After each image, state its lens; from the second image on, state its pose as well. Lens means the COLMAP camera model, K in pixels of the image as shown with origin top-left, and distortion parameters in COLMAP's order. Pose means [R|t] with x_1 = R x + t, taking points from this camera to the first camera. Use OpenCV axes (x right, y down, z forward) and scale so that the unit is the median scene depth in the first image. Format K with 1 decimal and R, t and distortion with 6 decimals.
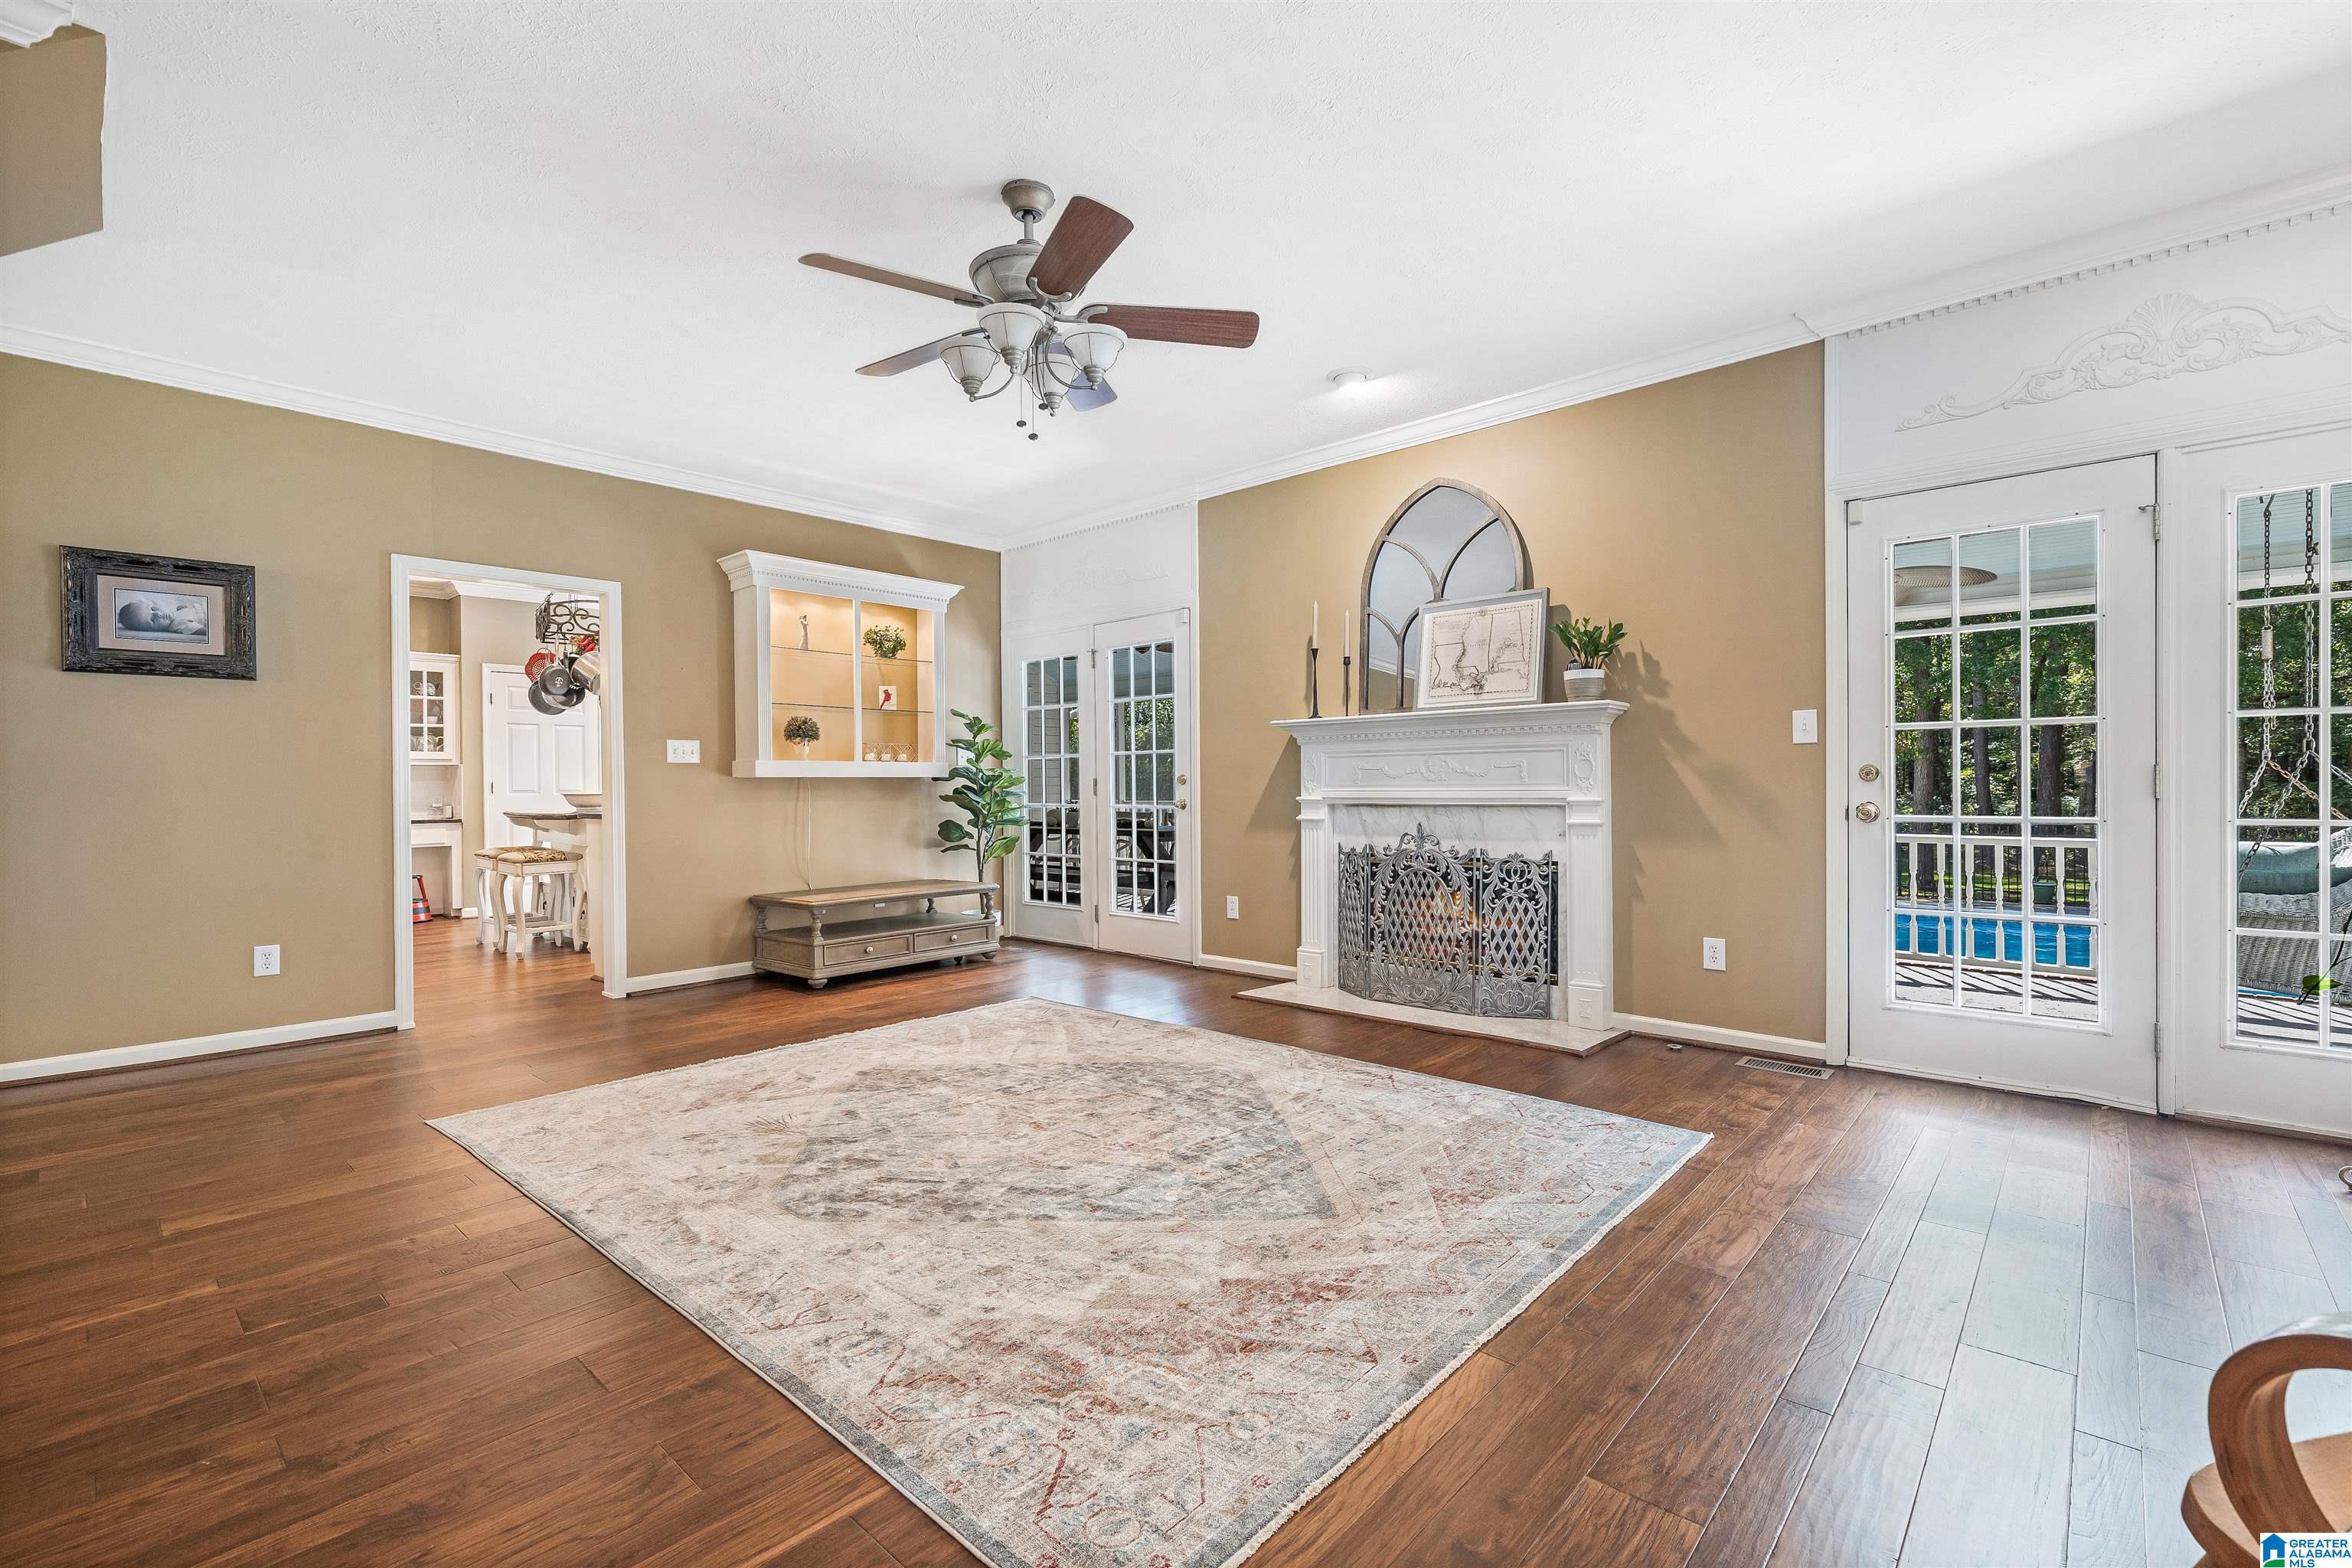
lens RADIAL K [[1031.1, 0, 1167.0], [0, 1031.1, 799.0], [0, 0, 1]] dist [0.004506, 0.000597]
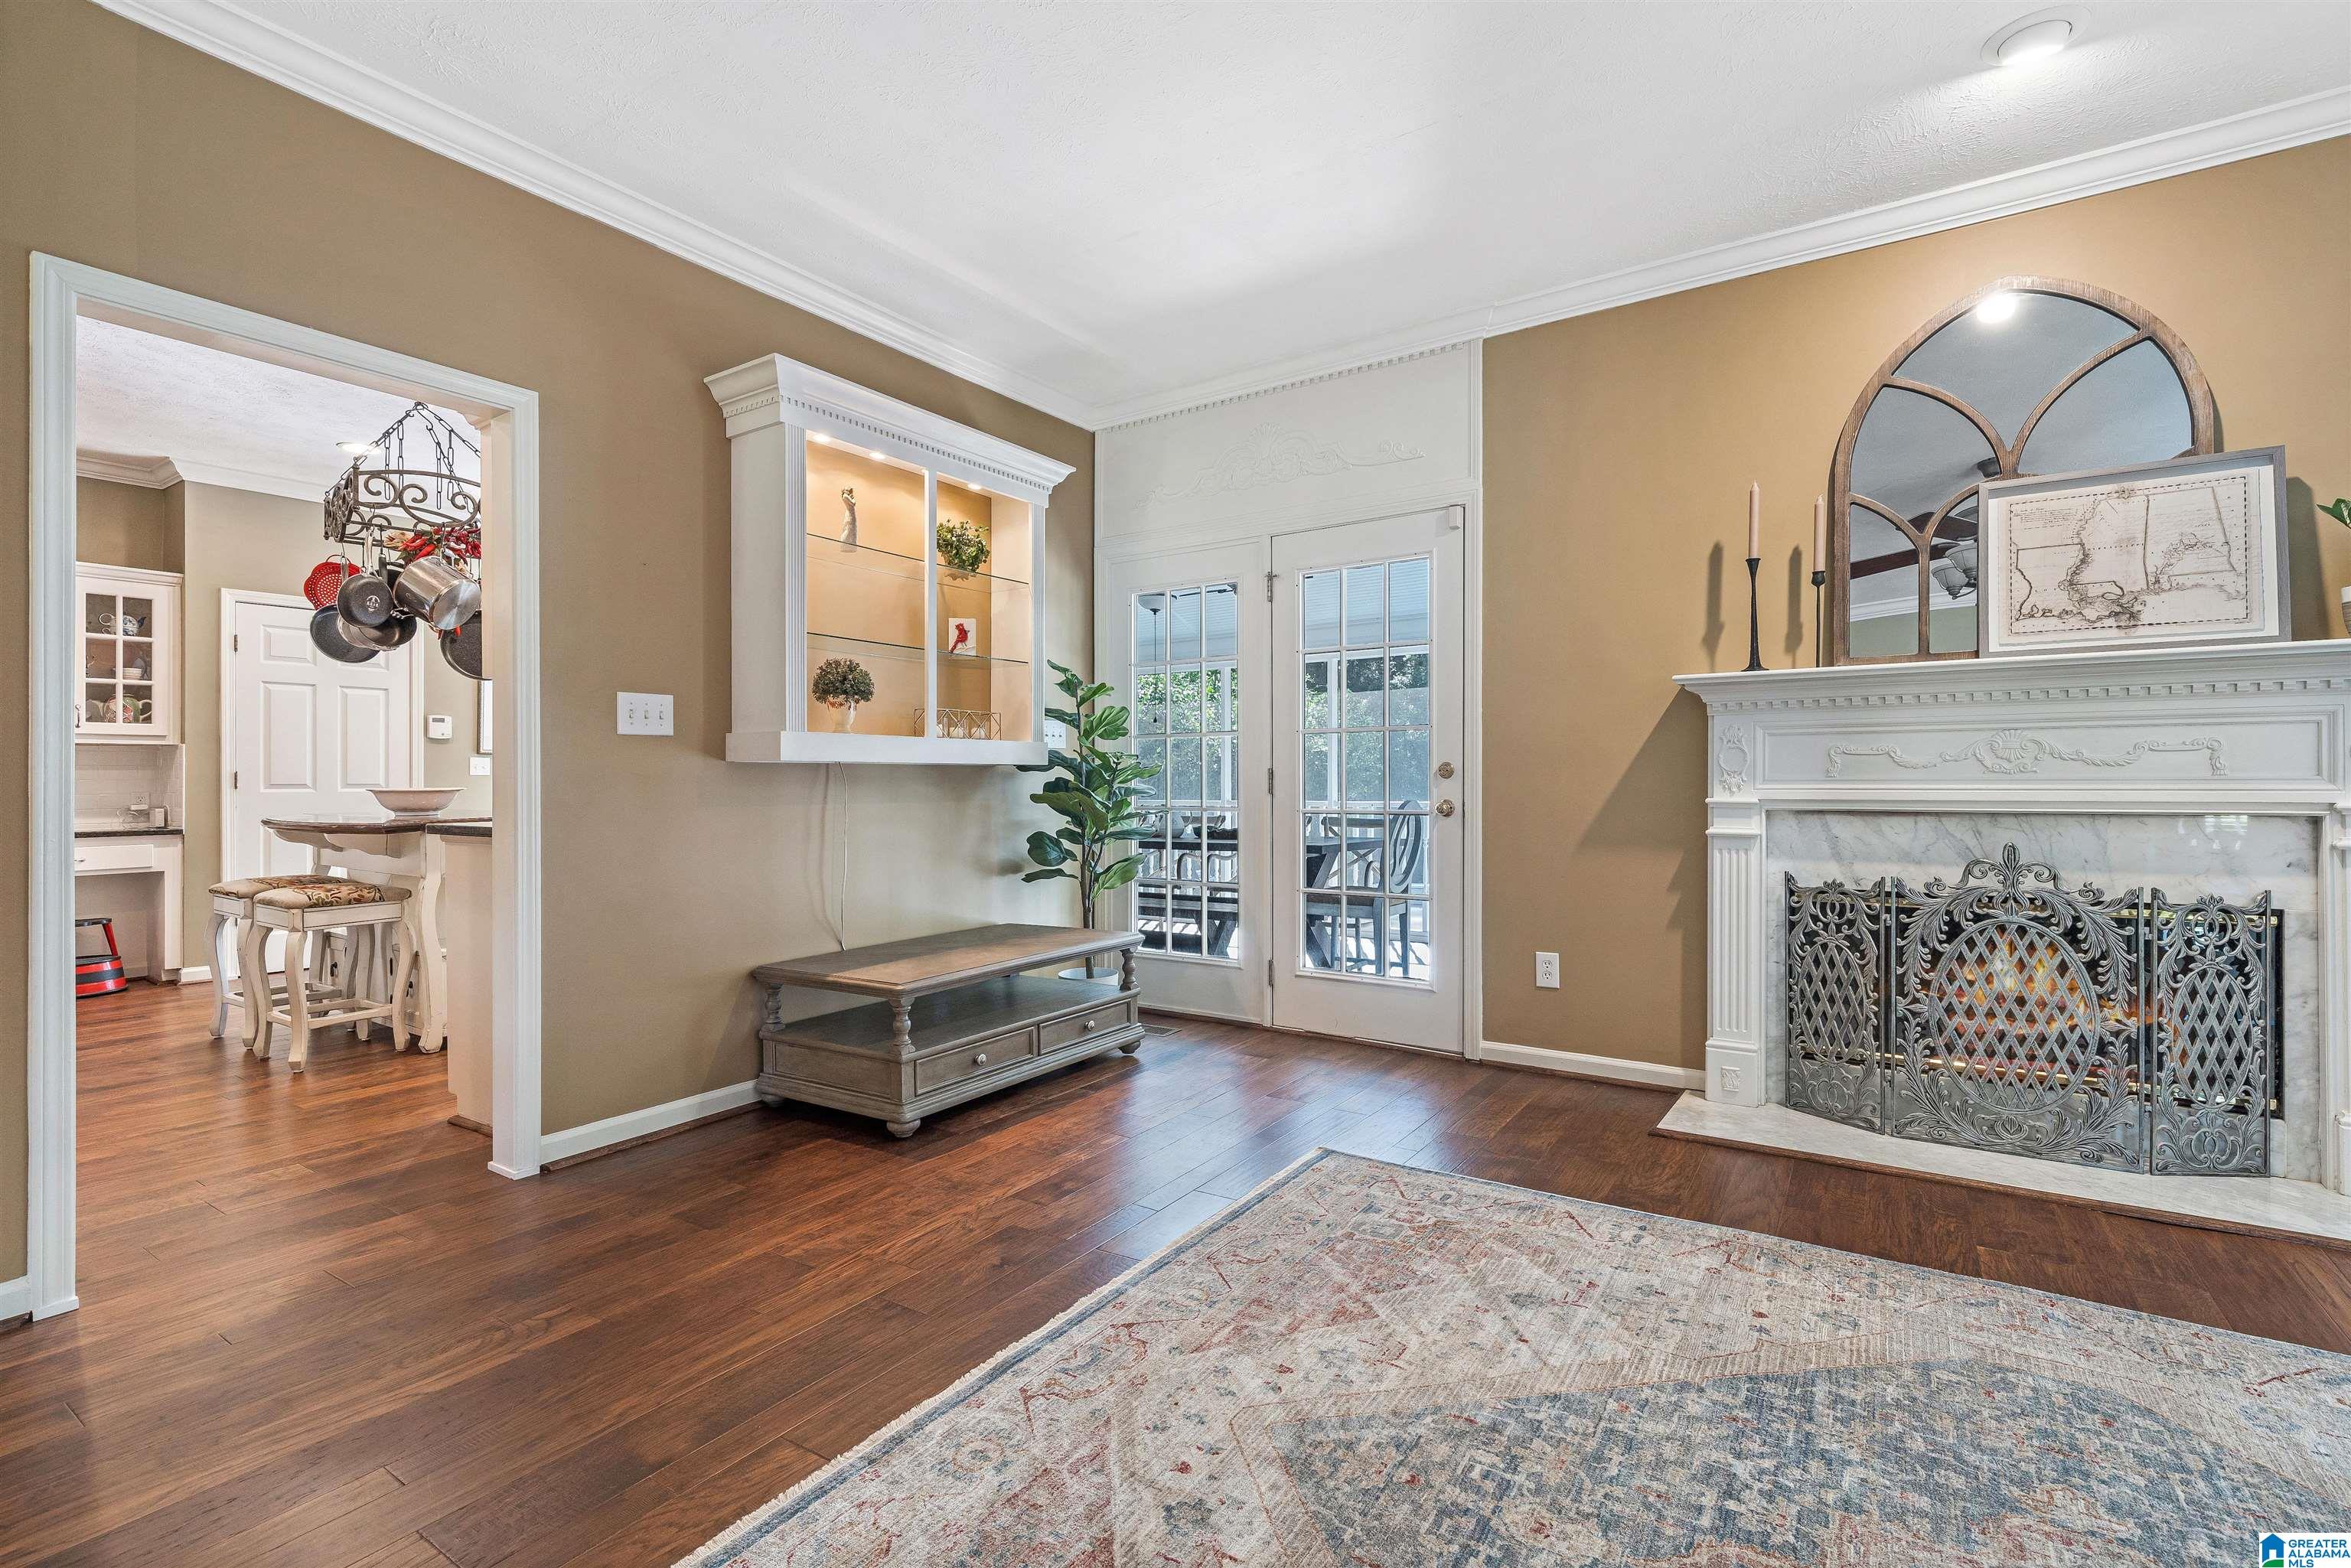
lens RADIAL K [[1070.3, 0, 1175.5], [0, 1070.3, 784.0], [0, 0, 1]] dist [0.003501, 0.000209]
pose [[0.988311, 0.003668, 0.152406, -0.279784], [-0.002000, 0.999936, -0.011097, -0.002786], [-0.152437, 0.010662, 0.988256, 0.395301]]
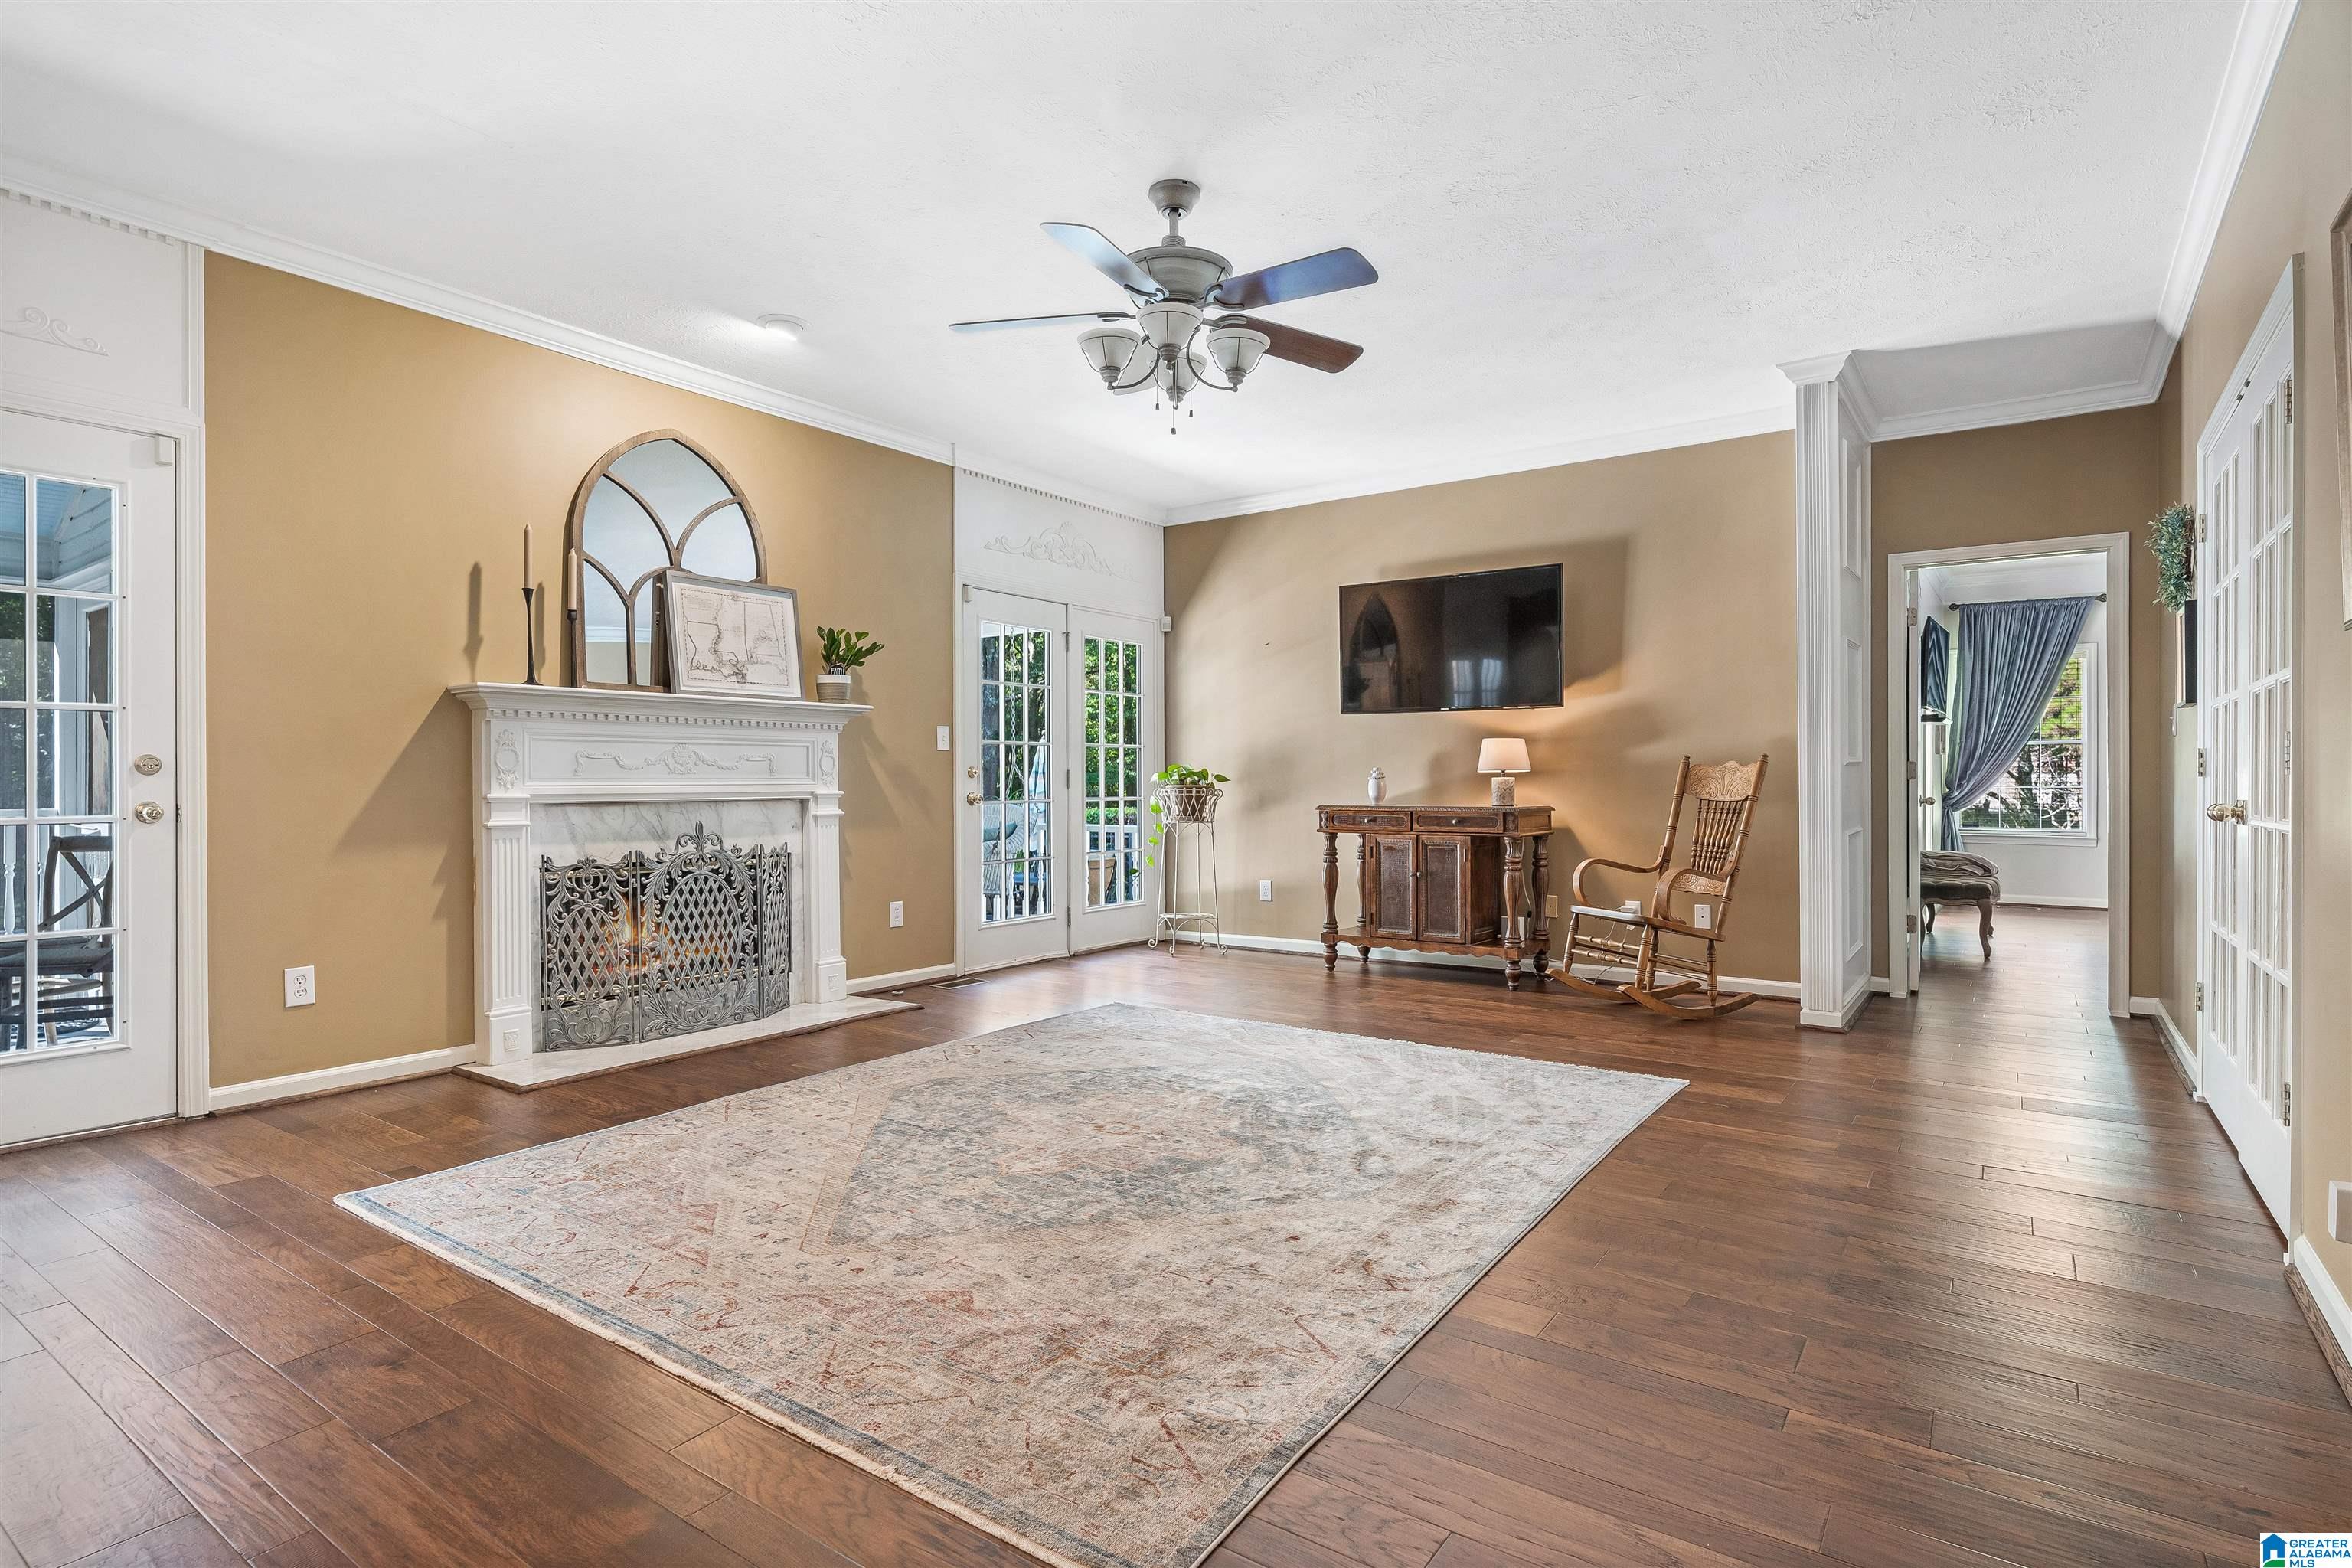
lens RADIAL K [[1182.4, 0, 1167.1], [0, 1182.4, 790.3], [0, 0, 1]] dist [-0.000400, -0.000169]
pose [[-0.121358, -0.001102, 0.992608, -0.691520], [0.016039, 0.999867, 0.003071, -0.000011], [-0.992479, 0.016293, -0.121324, 0.622467]]
